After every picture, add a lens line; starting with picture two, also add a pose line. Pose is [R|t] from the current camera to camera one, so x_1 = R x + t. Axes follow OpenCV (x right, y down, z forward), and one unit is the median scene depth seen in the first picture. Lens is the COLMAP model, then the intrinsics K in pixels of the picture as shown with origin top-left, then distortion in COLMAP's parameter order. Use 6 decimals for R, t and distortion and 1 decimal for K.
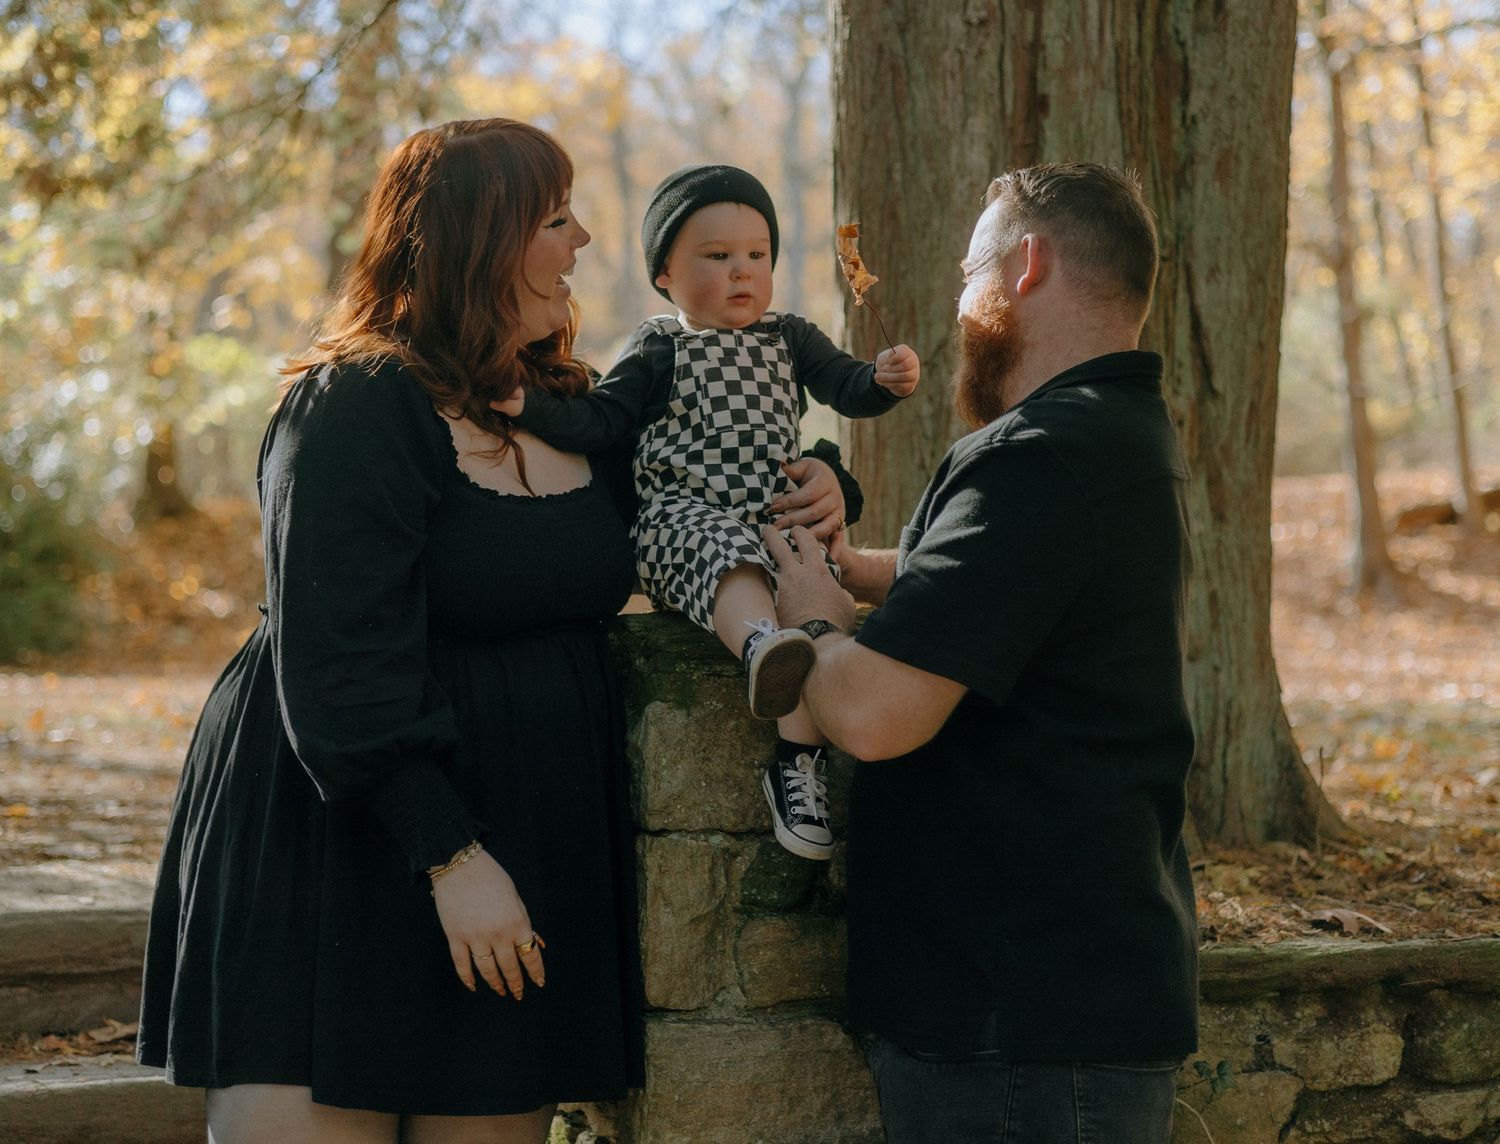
lens RADIAL K [[2724.1, 0, 750.0], [0, 2724.1, 572.0], [0, 0, 1]] dist [-0.010895, 0.104729]
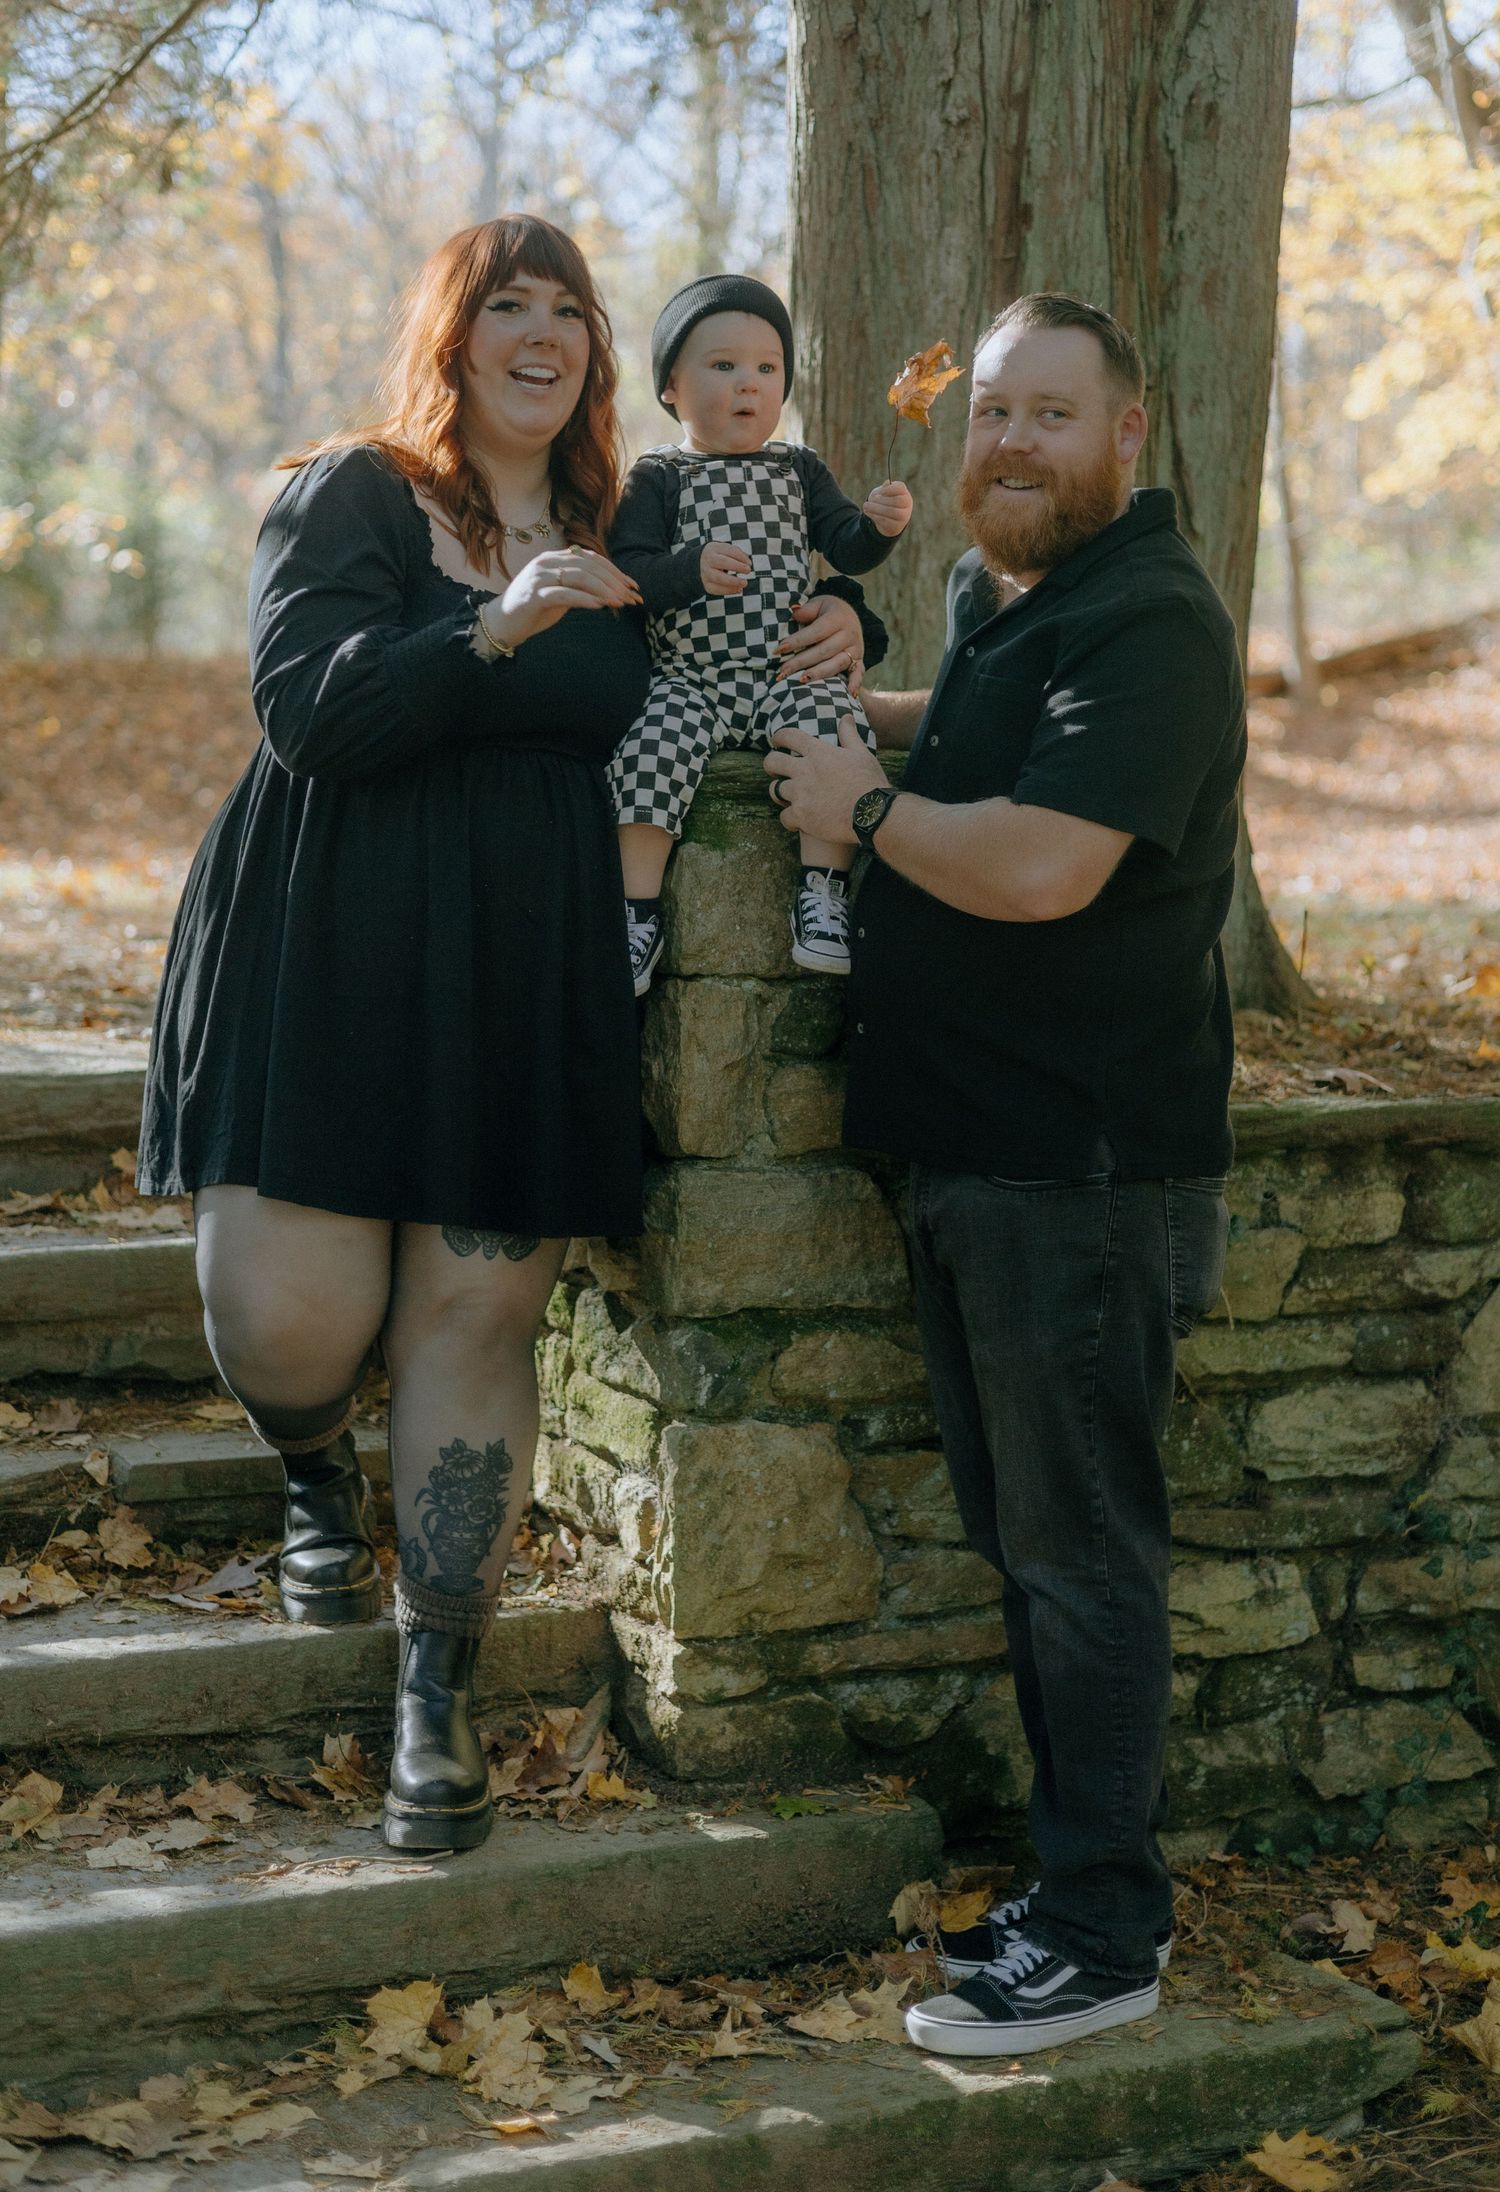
lens RADIAL K [[3308.8, 0, 750.0], [0, 3308.8, 1096.0], [0, 0, 1]] dist [-0.004872, 0.082180]
pose [[0.994194, 0.003816, 0.107533, -0.120150], [-0.015008, 0.994519, 0.103469, 0.012886], [-0.106549, -0.104482, 0.988803, -0.153357]]
